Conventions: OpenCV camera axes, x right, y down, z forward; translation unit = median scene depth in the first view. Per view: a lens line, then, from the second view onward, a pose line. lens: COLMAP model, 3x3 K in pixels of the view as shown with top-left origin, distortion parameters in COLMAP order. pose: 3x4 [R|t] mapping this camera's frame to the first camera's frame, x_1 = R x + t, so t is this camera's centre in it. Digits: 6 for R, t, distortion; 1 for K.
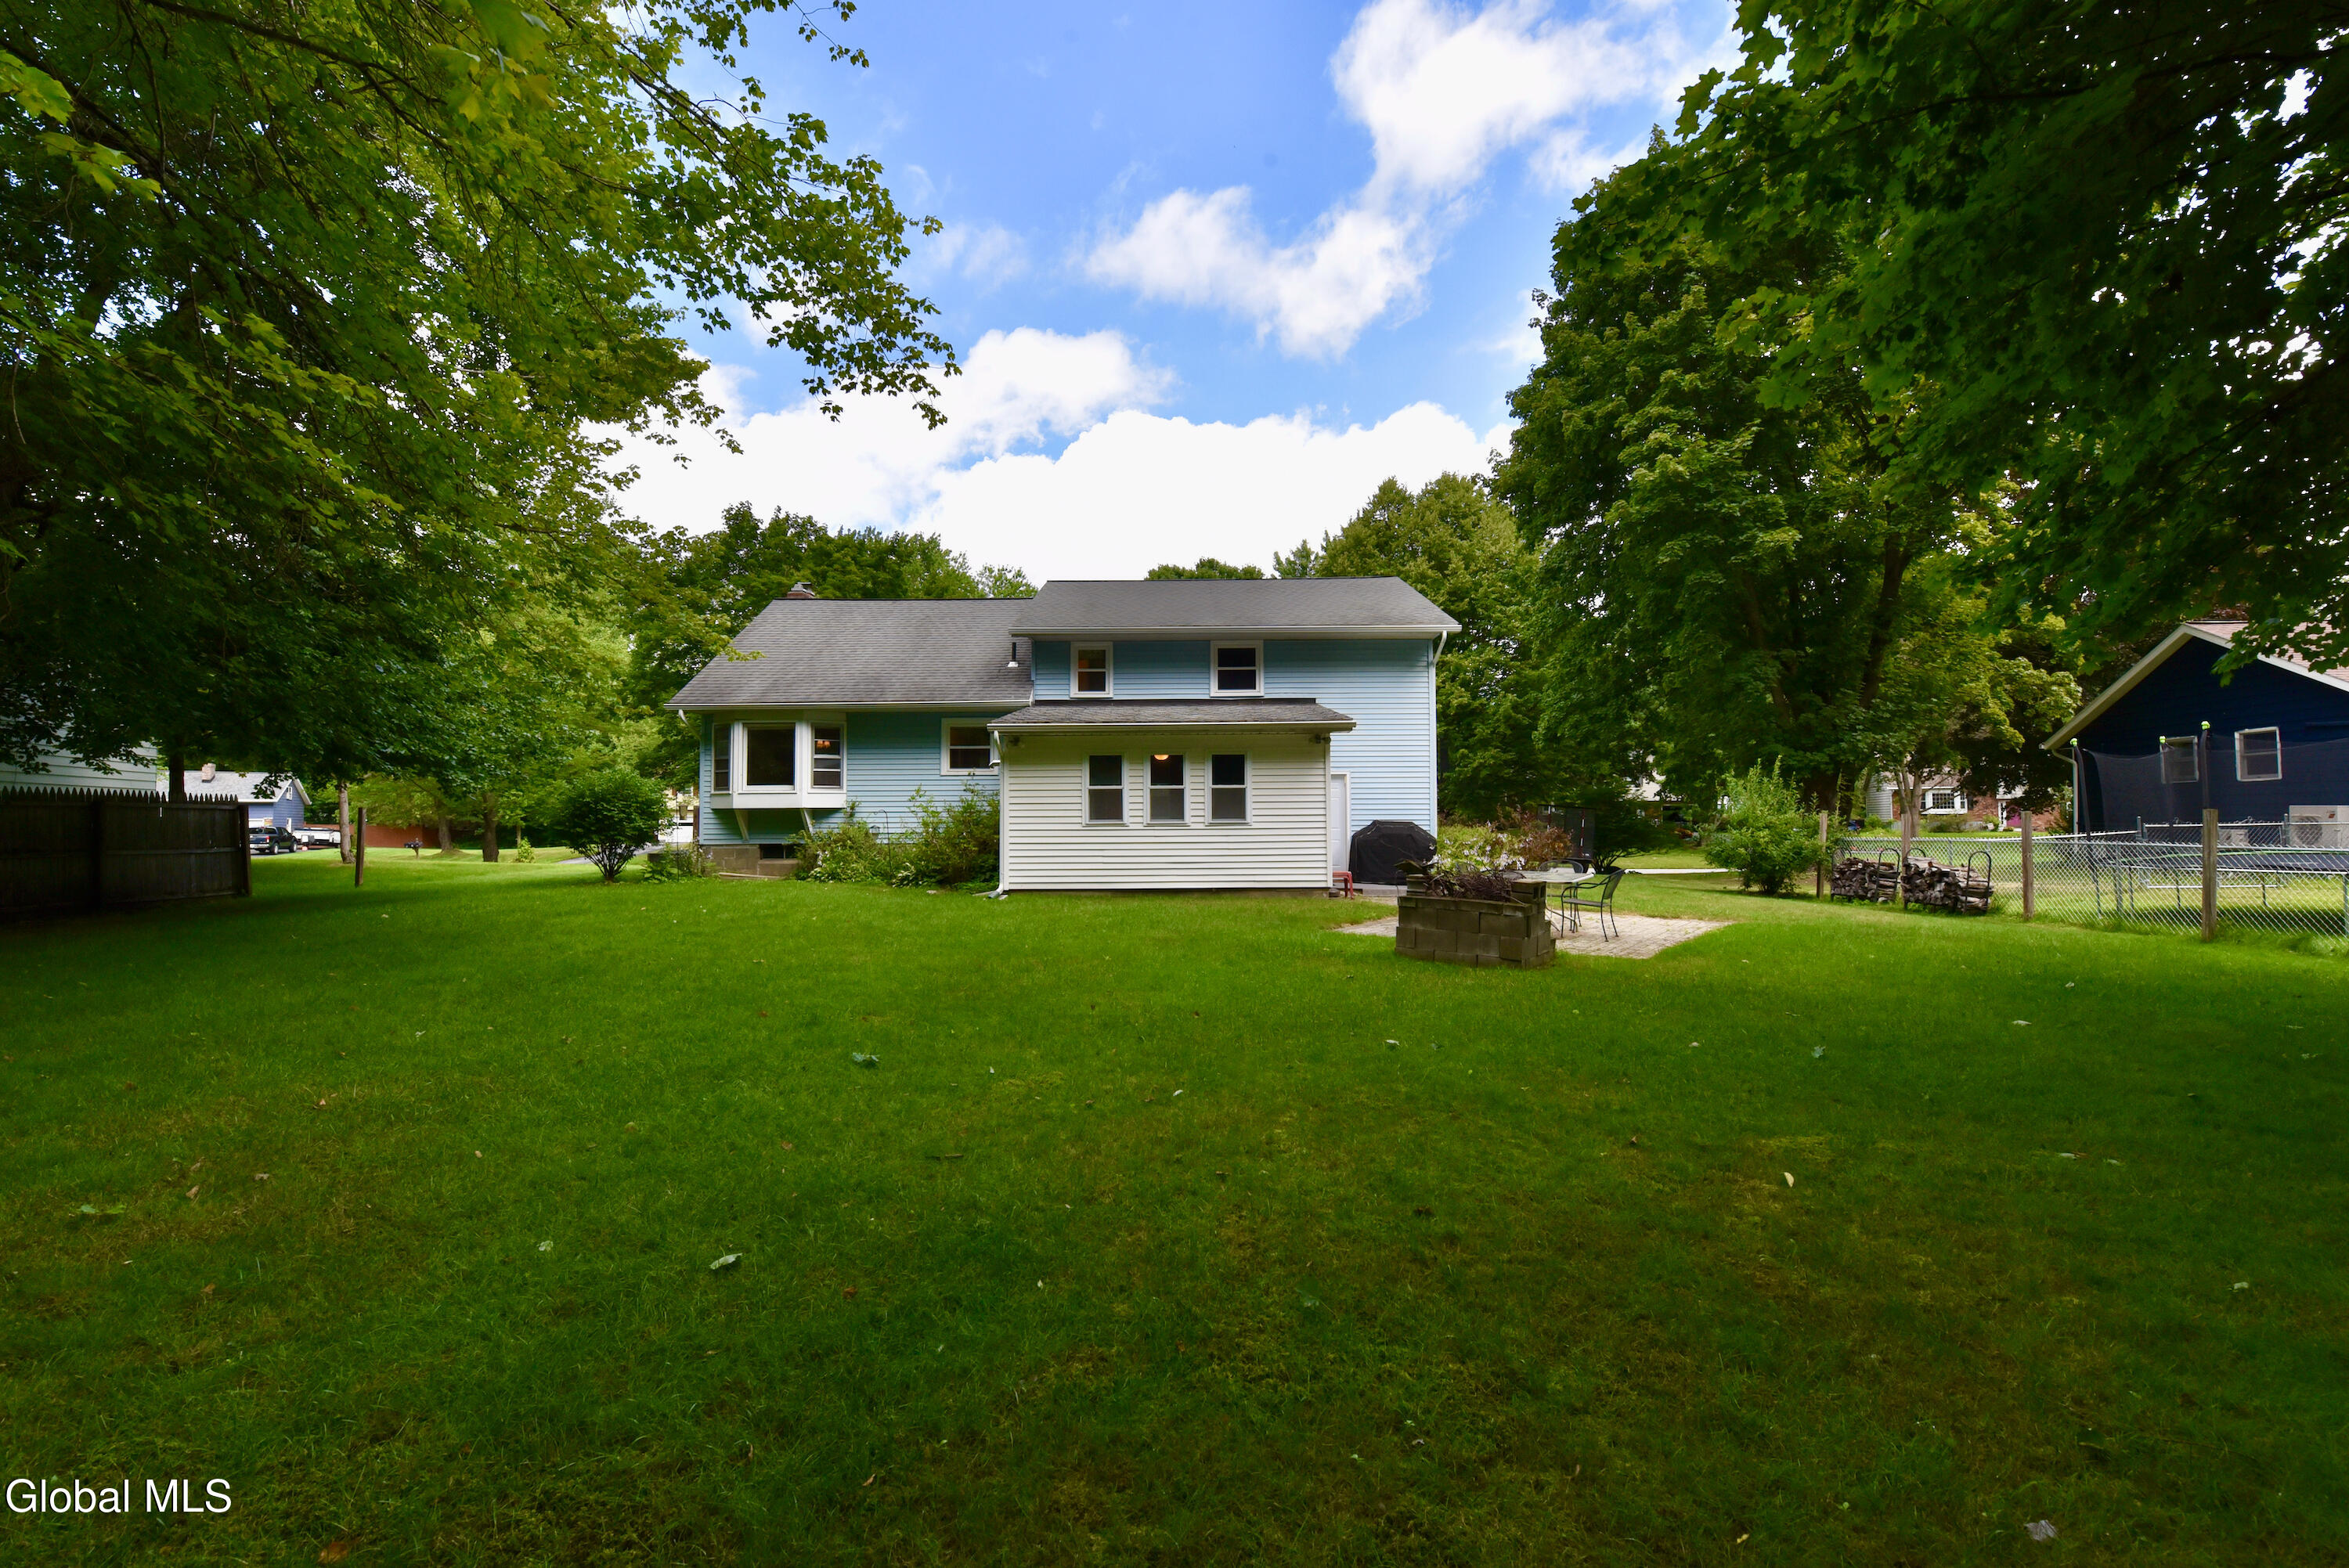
lens RADIAL K [[939.8, 0, 1173.0], [0, 939.8, 790.5], [0, 0, 1]] dist [-0.014510, -0.003134]
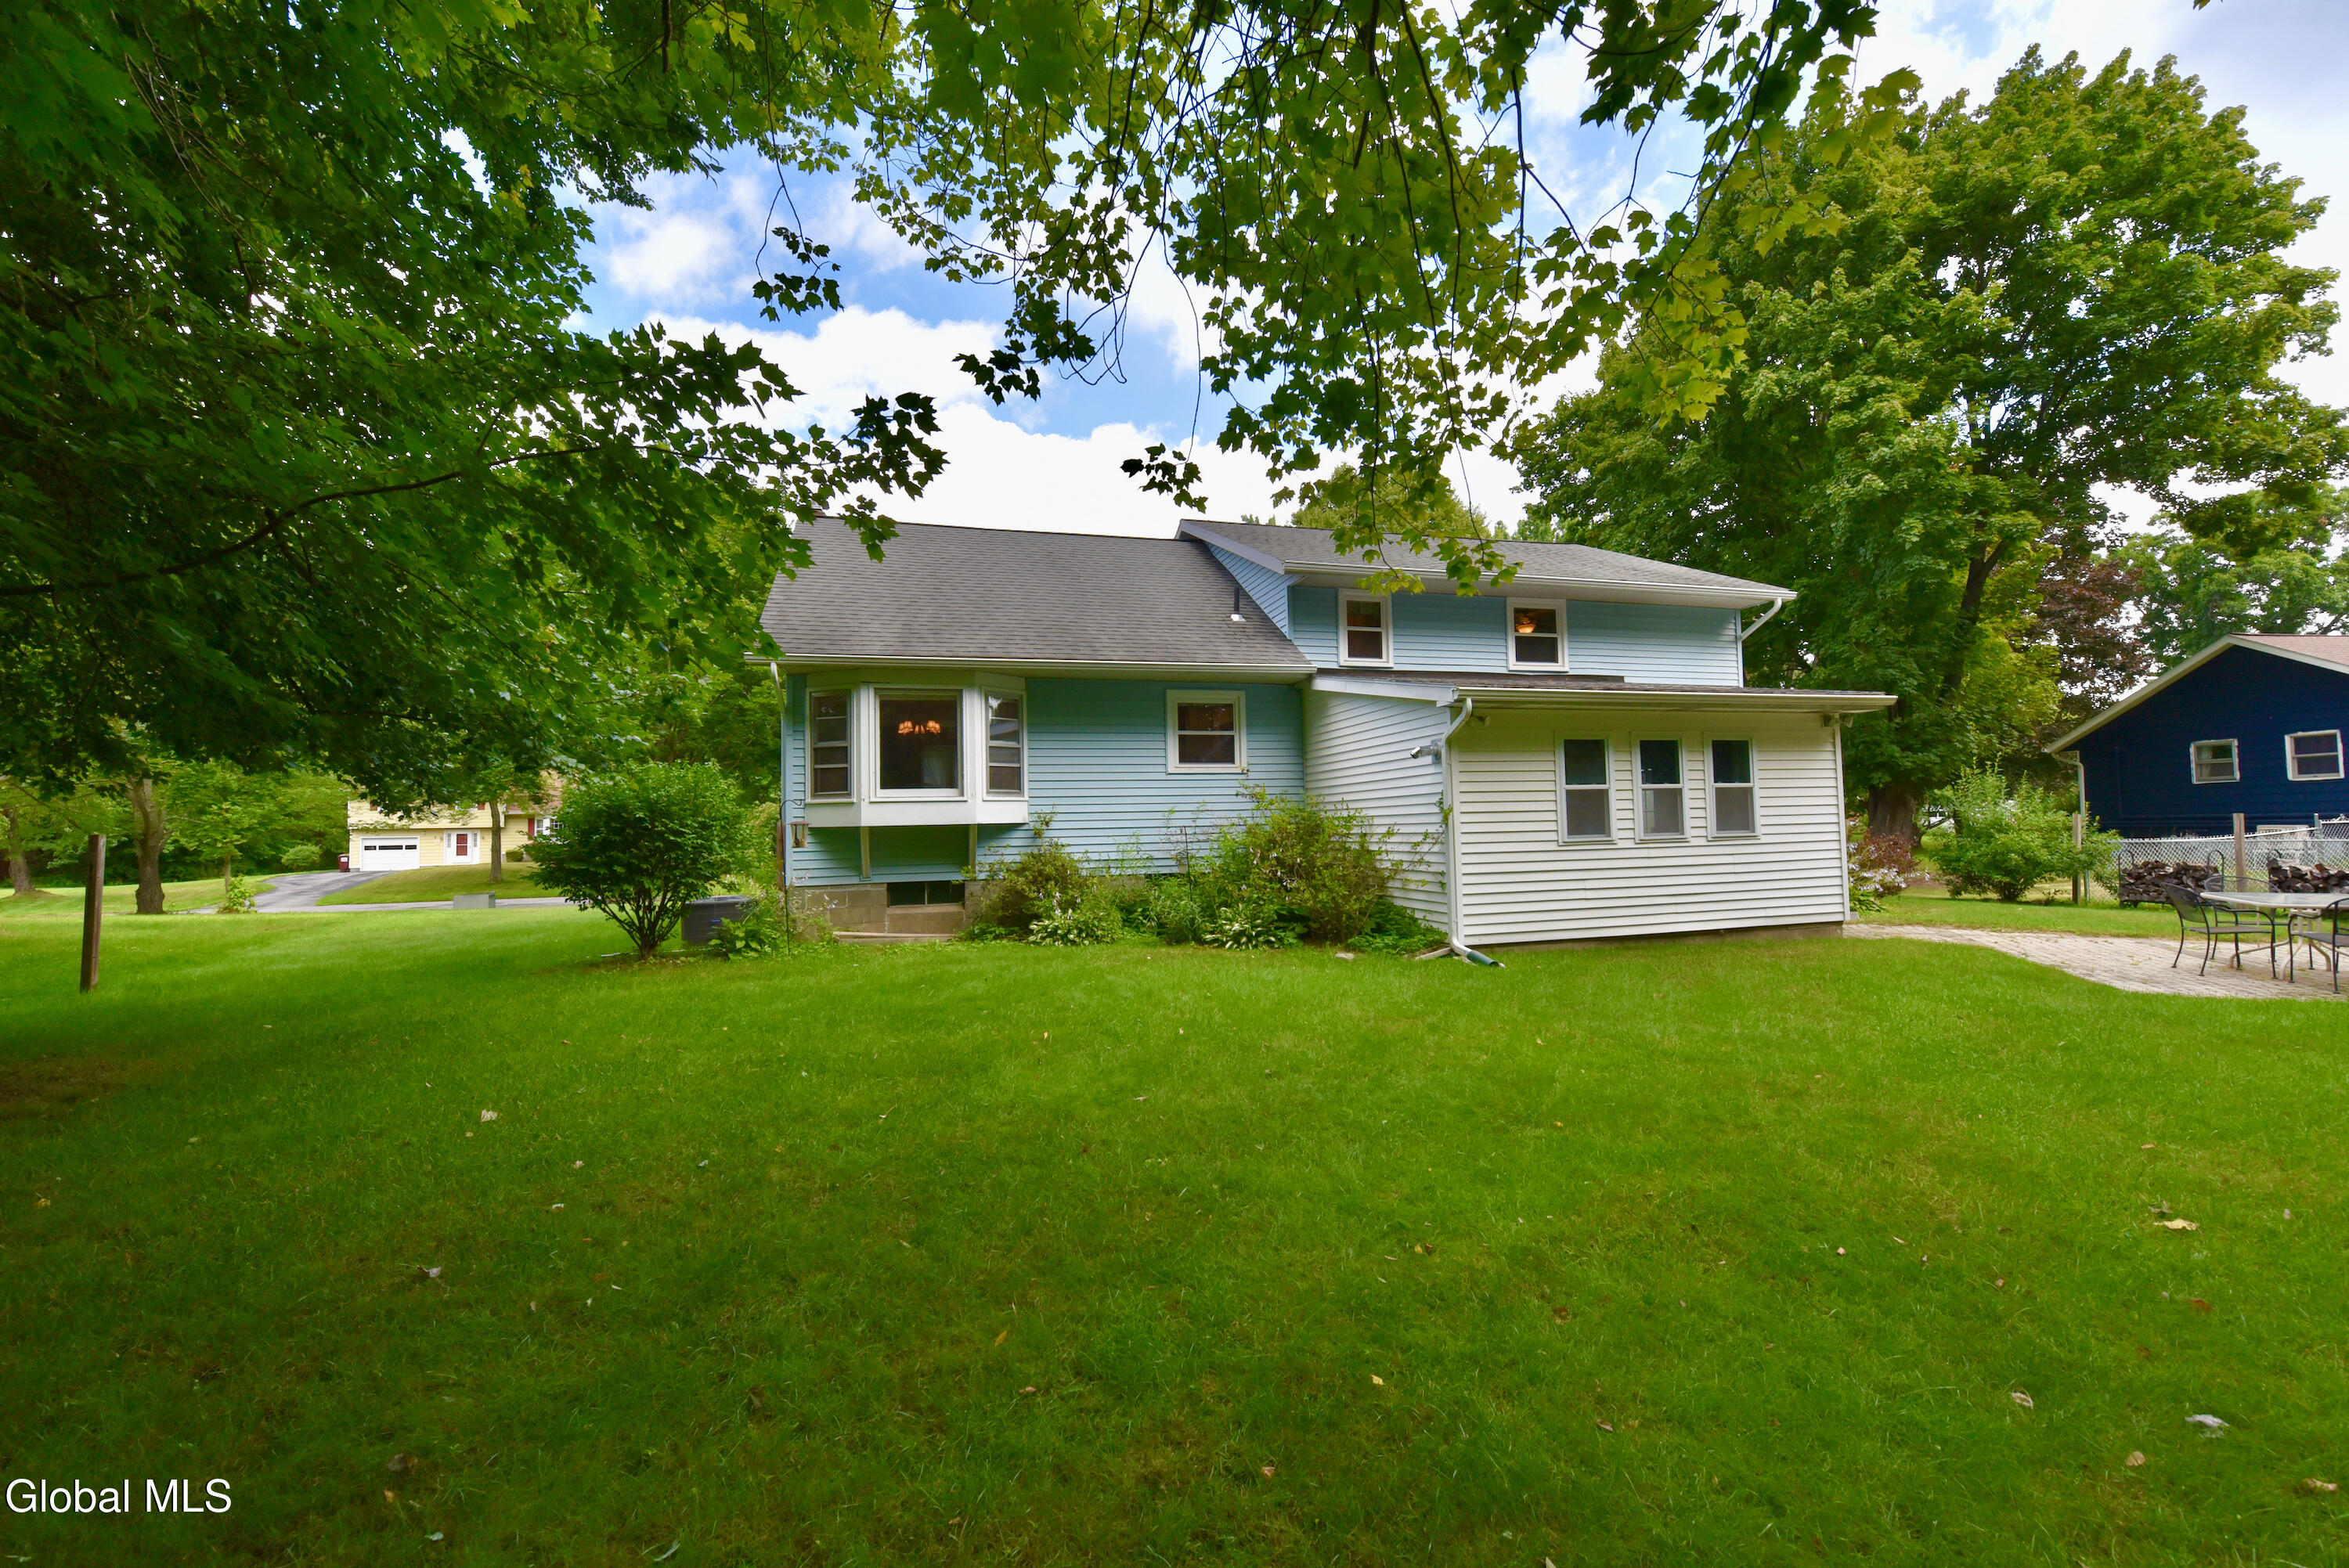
lens RADIAL K [[939.8, 0, 1173.0], [0, 939.8, 790.5], [0, 0, 1]] dist [-0.014510, -0.003134]
pose [[0.961324, -0.004386, 0.275385, -0.437997], [0.006871, 0.999944, -0.008060, 0.002018], [-0.275334, 0.009640, 0.961300, 0.349270]]
